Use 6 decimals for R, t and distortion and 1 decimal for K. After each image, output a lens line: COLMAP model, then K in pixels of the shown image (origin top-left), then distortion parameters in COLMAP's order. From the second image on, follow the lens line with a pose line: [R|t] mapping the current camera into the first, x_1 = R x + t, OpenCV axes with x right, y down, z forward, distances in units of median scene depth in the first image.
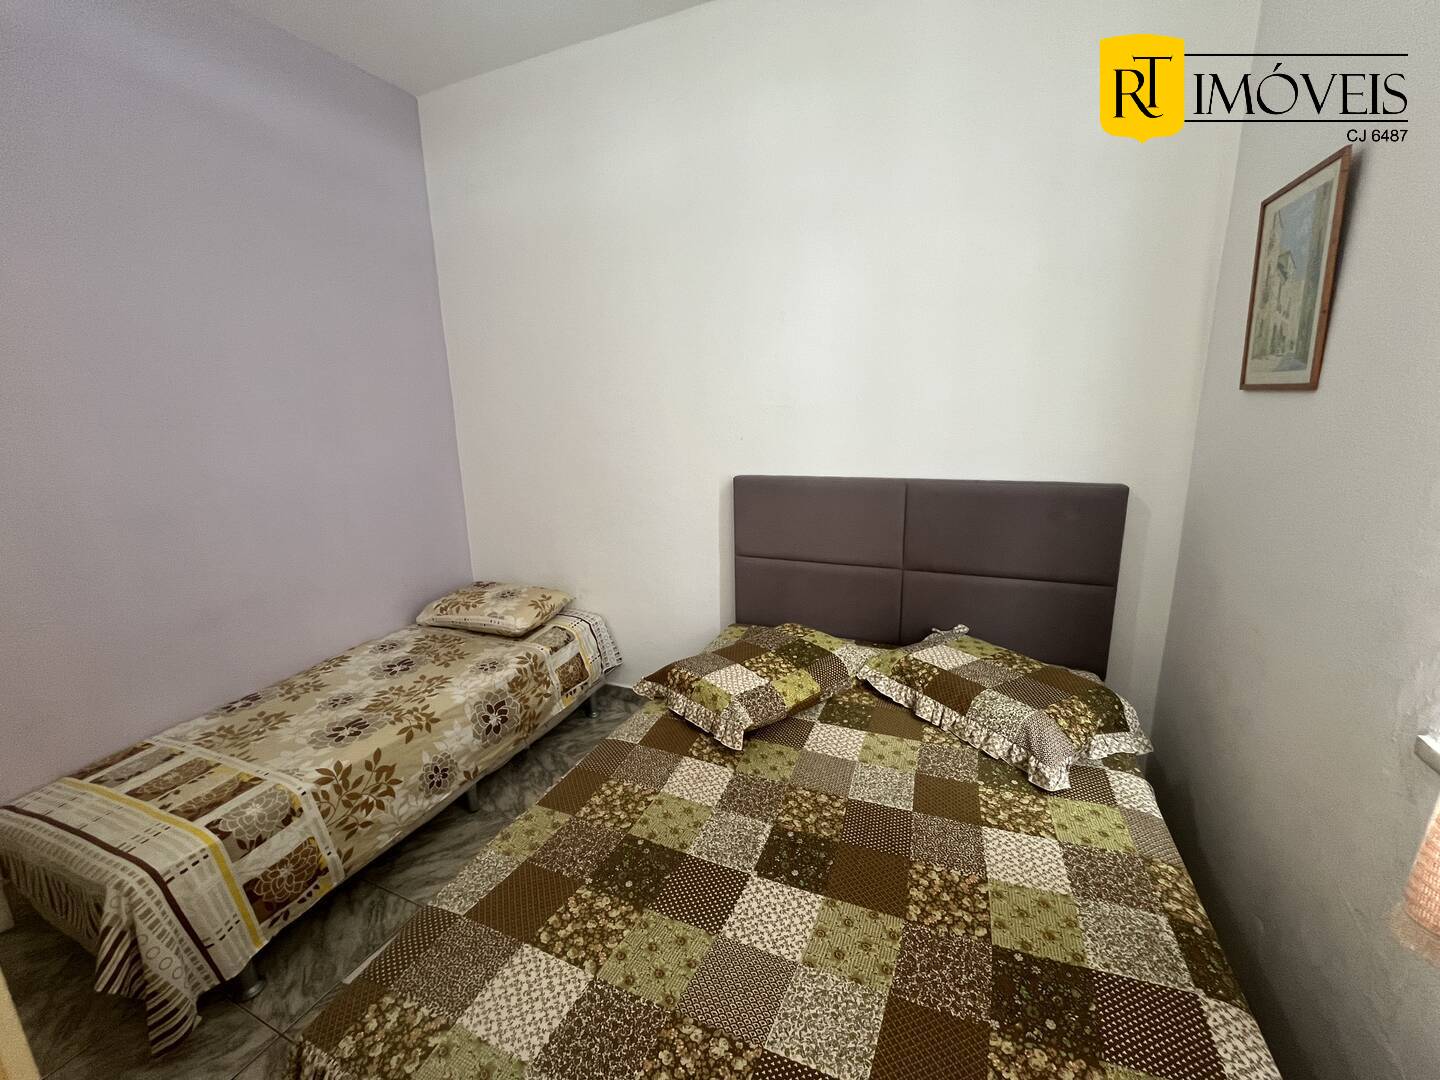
lens RADIAL K [[579.3, 0, 720.0], [0, 579.3, 534.0], [0, 0, 1]] dist [-0.003547, 0.000003]
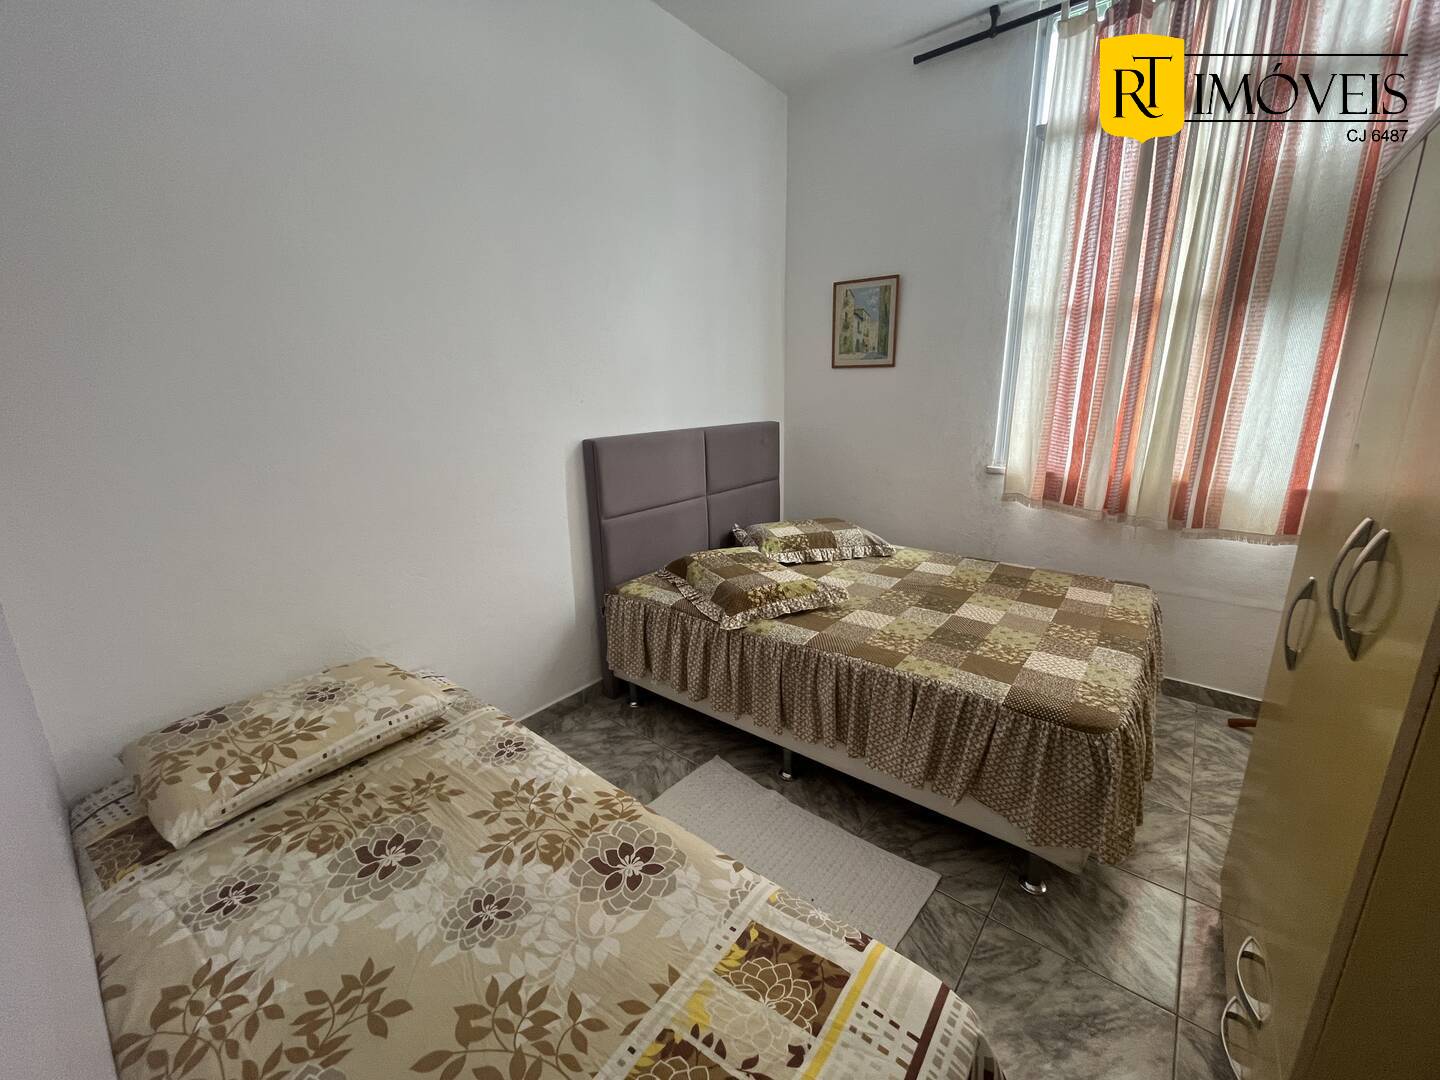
lens RADIAL K [[579.3, 0, 720.0], [0, 579.3, 534.0], [0, 0, 1]] dist [-0.003547, 0.000003]
pose [[0.265411, -0.215057, 0.939844, -1.482718], [0.217966, 0.962952, 0.158791, -0.091995], [-0.939174, 0.162710, 0.302453, 0.895250]]
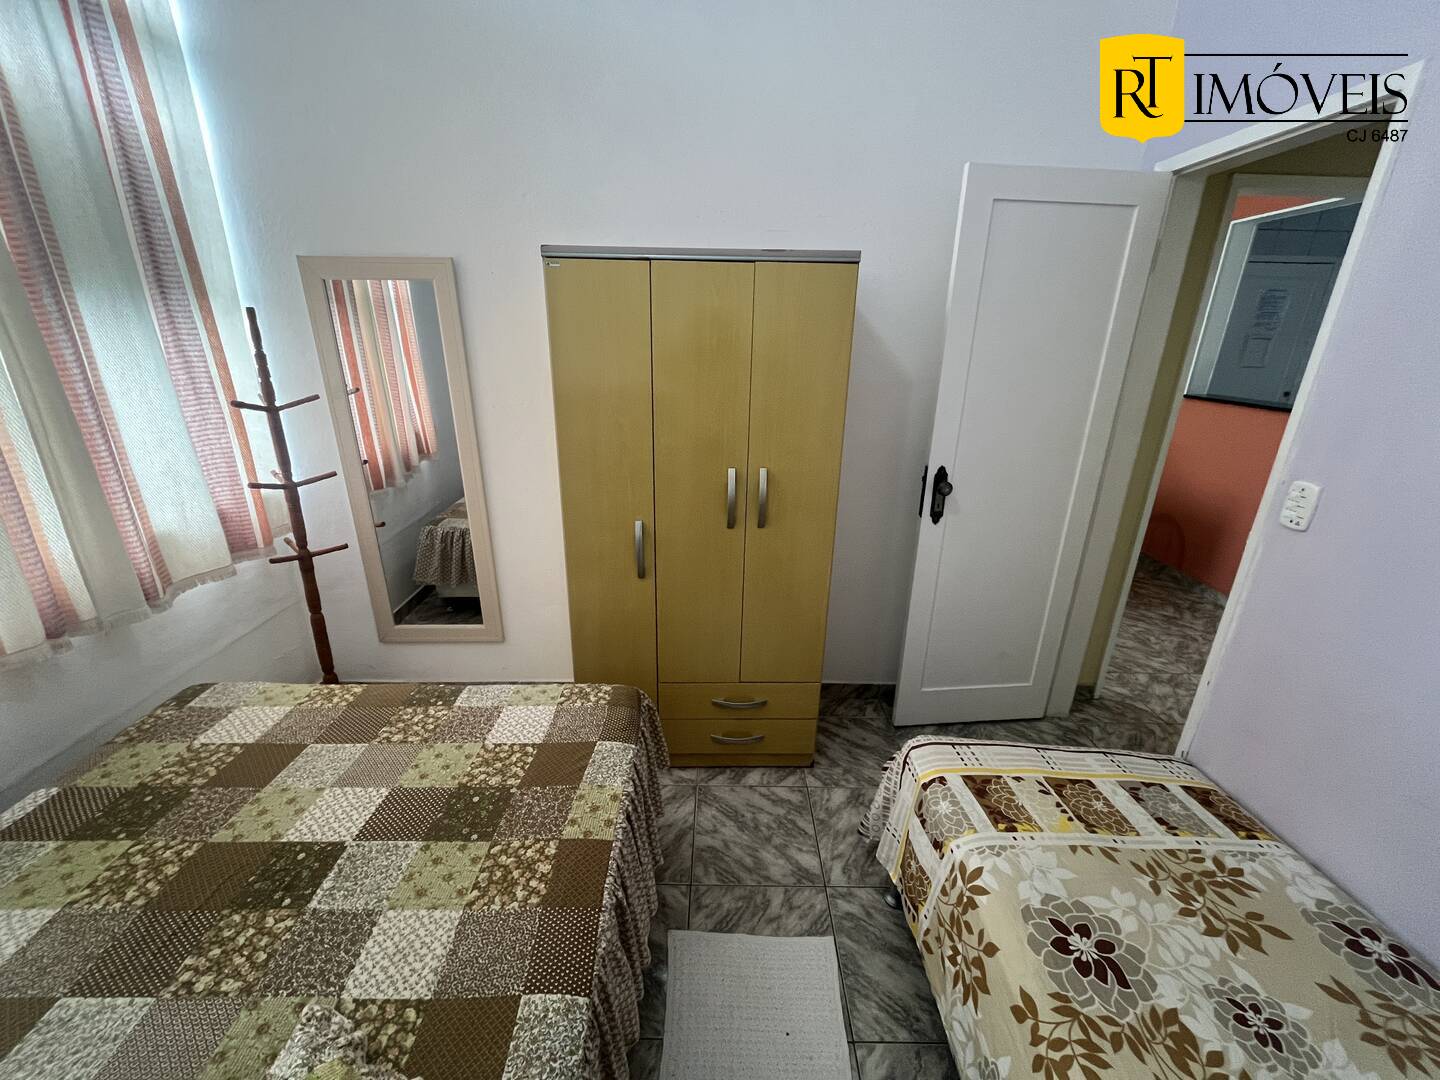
lens RADIAL K [[579.3, 0, 720.0], [0, 579.3, 534.0], [0, 0, 1]] dist [-0.003547, 0.000003]
pose [[-0.913936, 0.143757, -0.379546, -0.192667], [-0.080913, 0.851857, 0.517486, -0.386300], [0.397711, 0.503660, -0.766911, 1.454226]]
